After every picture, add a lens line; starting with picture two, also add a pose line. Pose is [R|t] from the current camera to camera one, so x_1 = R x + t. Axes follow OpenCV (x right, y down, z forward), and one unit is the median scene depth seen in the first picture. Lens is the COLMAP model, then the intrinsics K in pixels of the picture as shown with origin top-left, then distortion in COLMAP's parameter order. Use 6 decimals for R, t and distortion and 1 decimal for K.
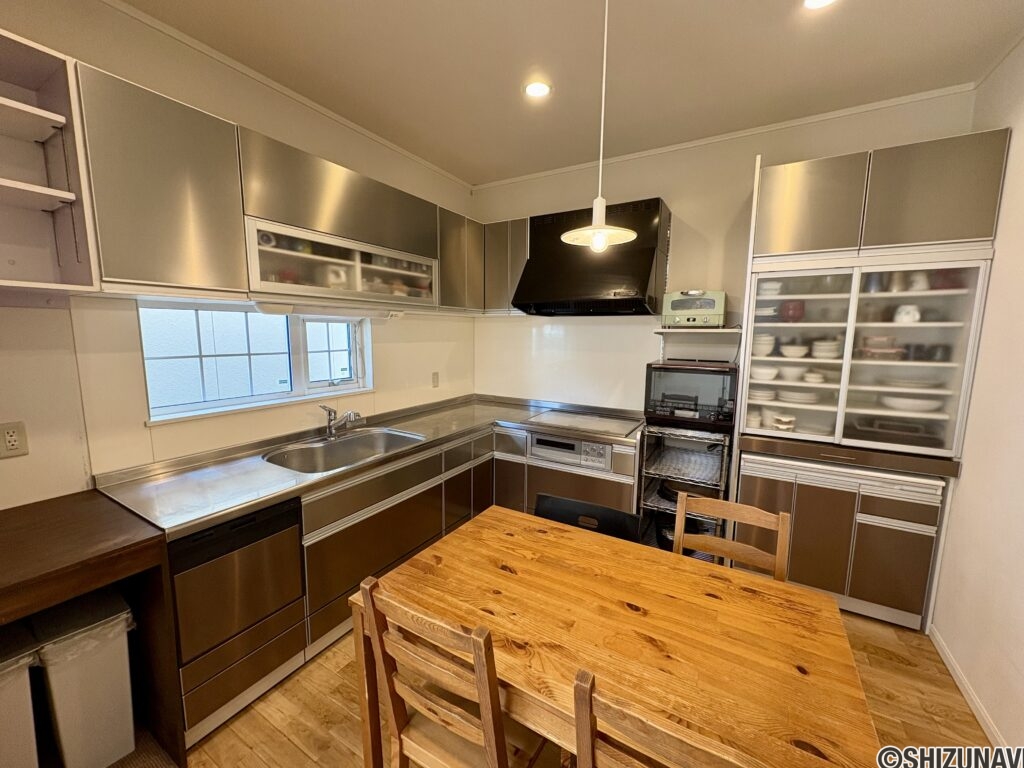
lens RADIAL K [[408.4, 0, 508.3], [0, 408.4, 384.6], [0, 0, 1]] dist [-0.001546, -0.000358]
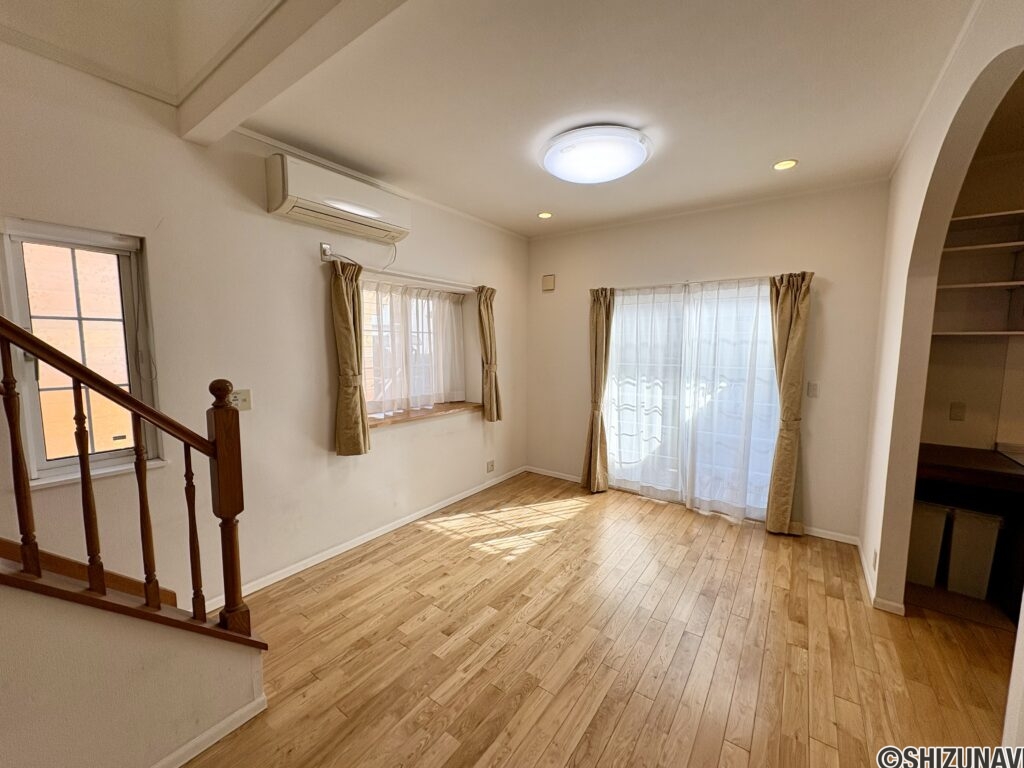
lens RADIAL K [[408.4, 0, 509.0], [0, 408.4, 385.2], [0, 0, 1]] dist [-0.001546, -0.000358]
pose [[-0.083257, 0.094215, -0.992064, 0.565384], [-0.133619, 0.985476, 0.104803, 0.063464], [0.987529, 0.141284, -0.069459, -0.644938]]
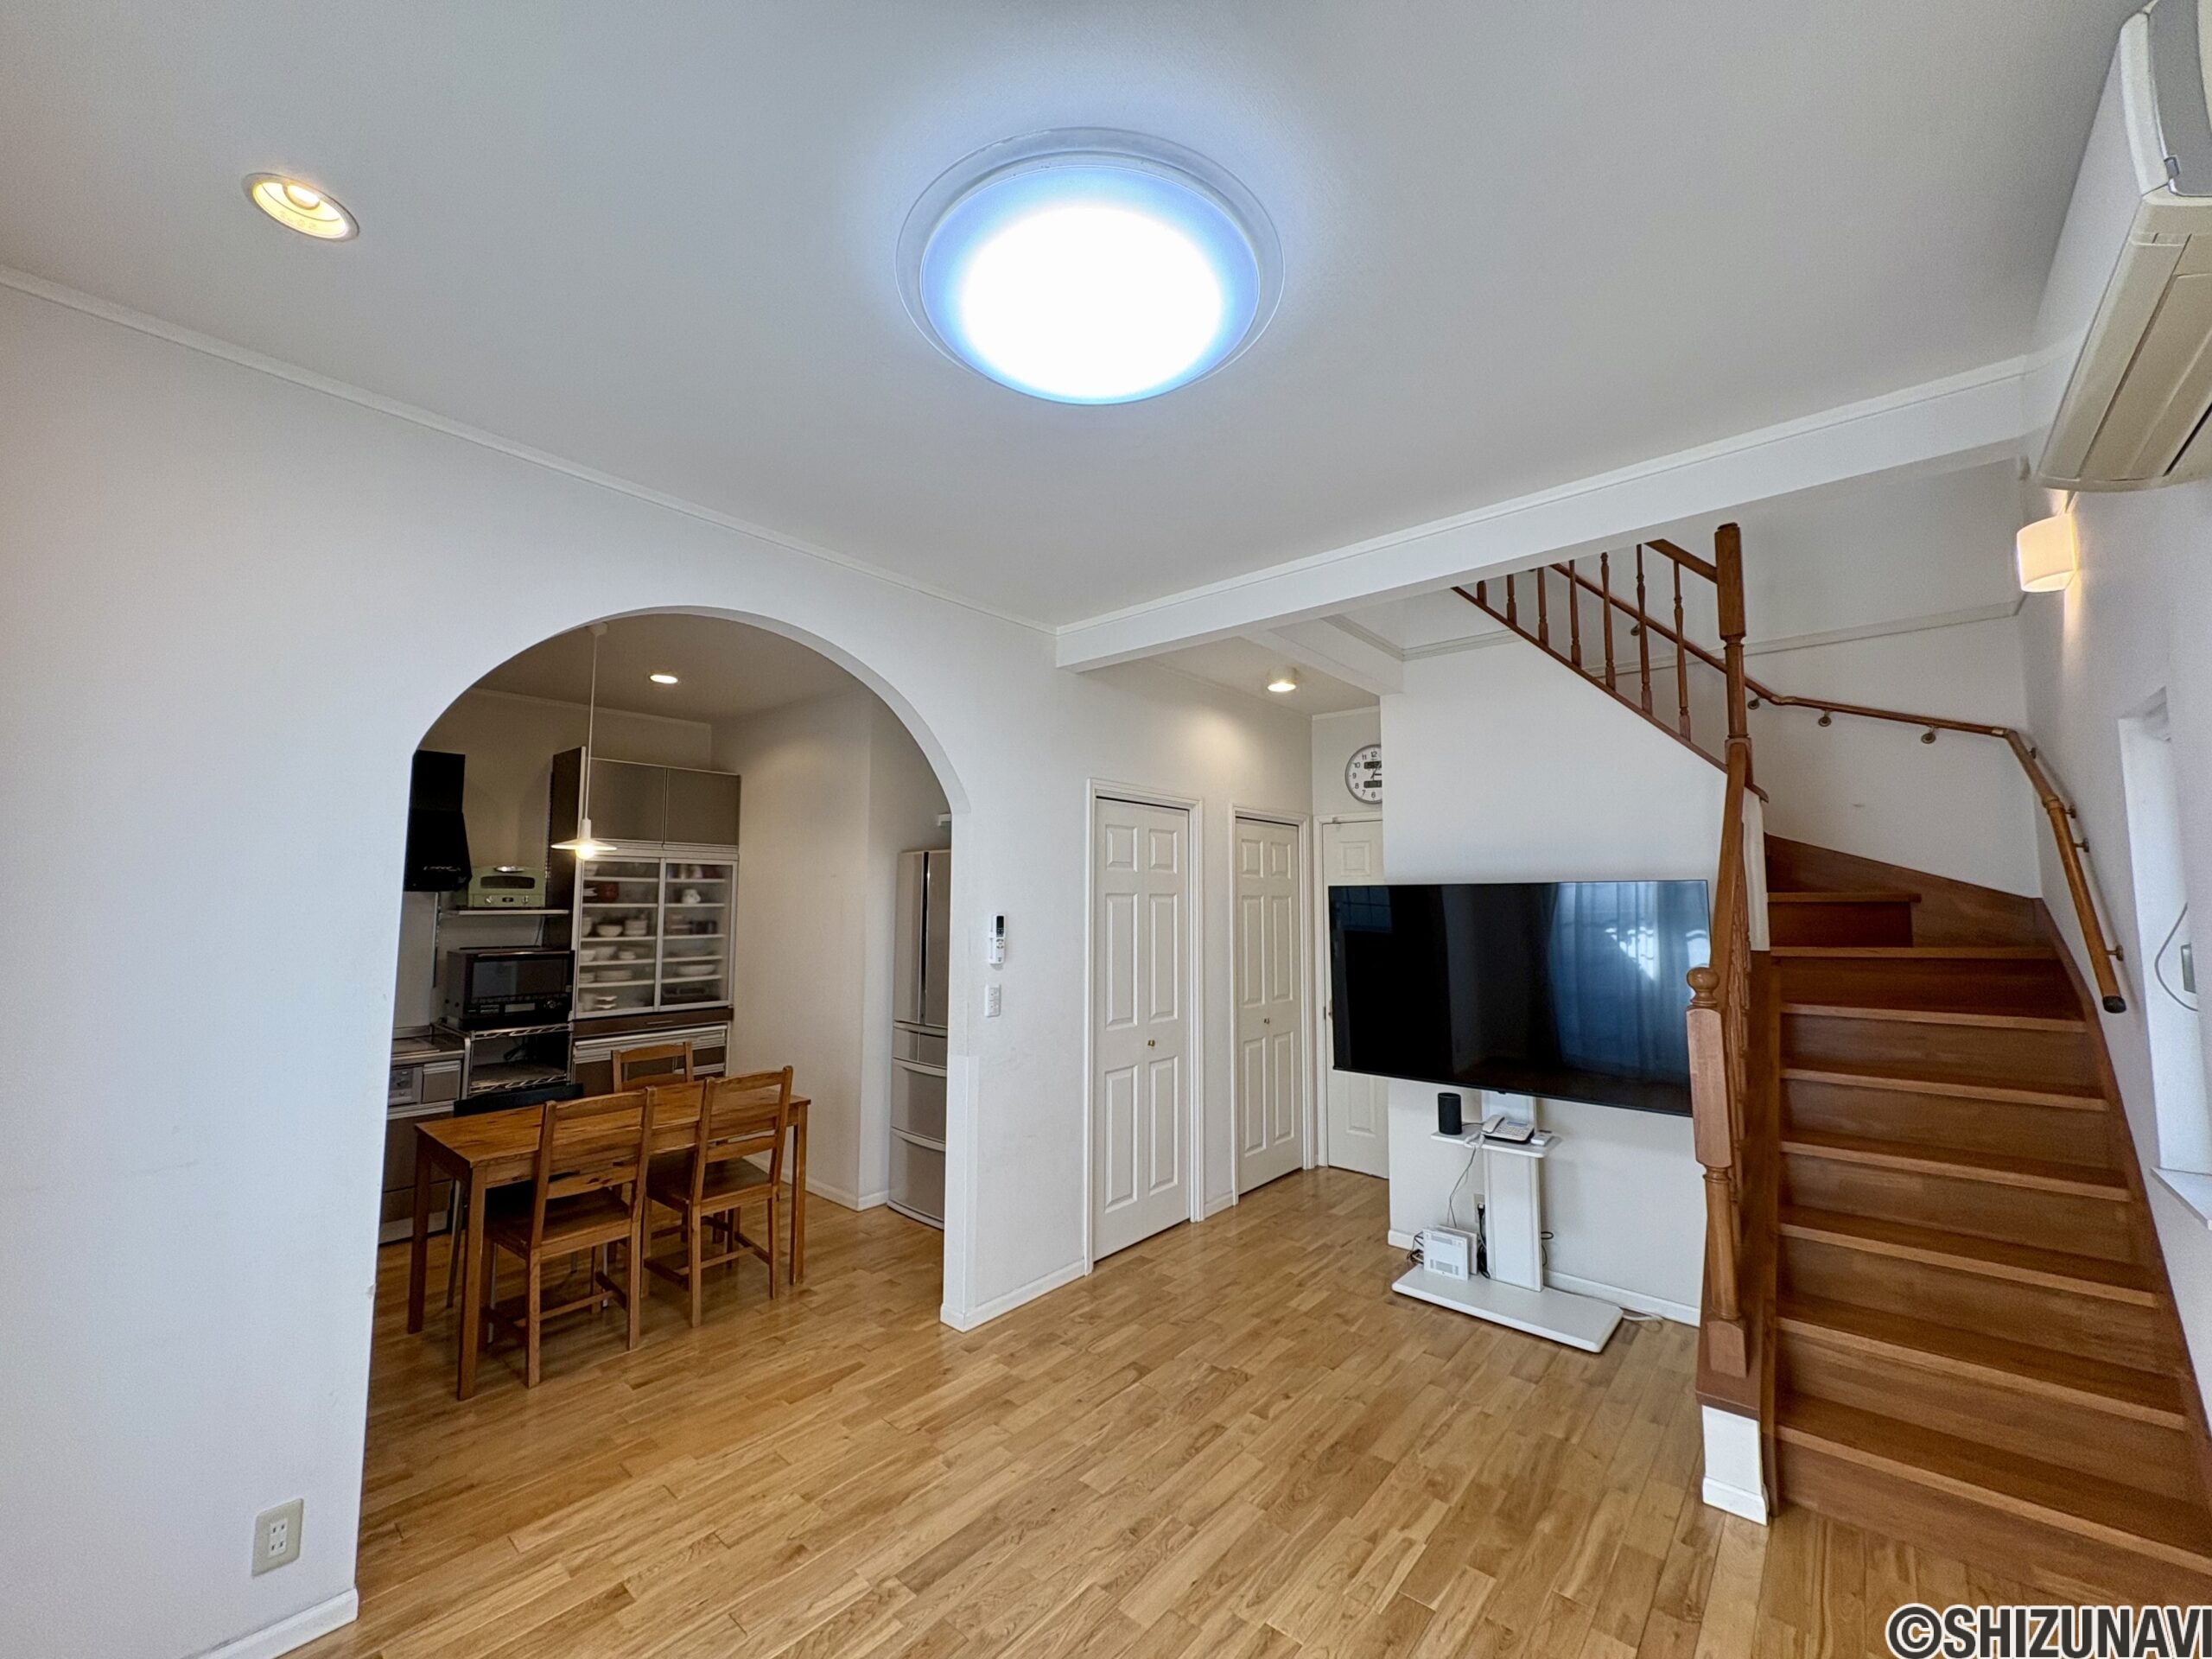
lens RADIAL K [[882.3, 0, 1099.5], [0, 882.3, 826.8], [0, 0, 1]] dist [-0.001546, -0.000358]
pose [[0.161226, 0.073166, 0.984202, -1.437672], [0.124547, 0.987767, -0.093833, 0.022599], [-0.979027, 0.137708, 0.150141, -0.632148]]
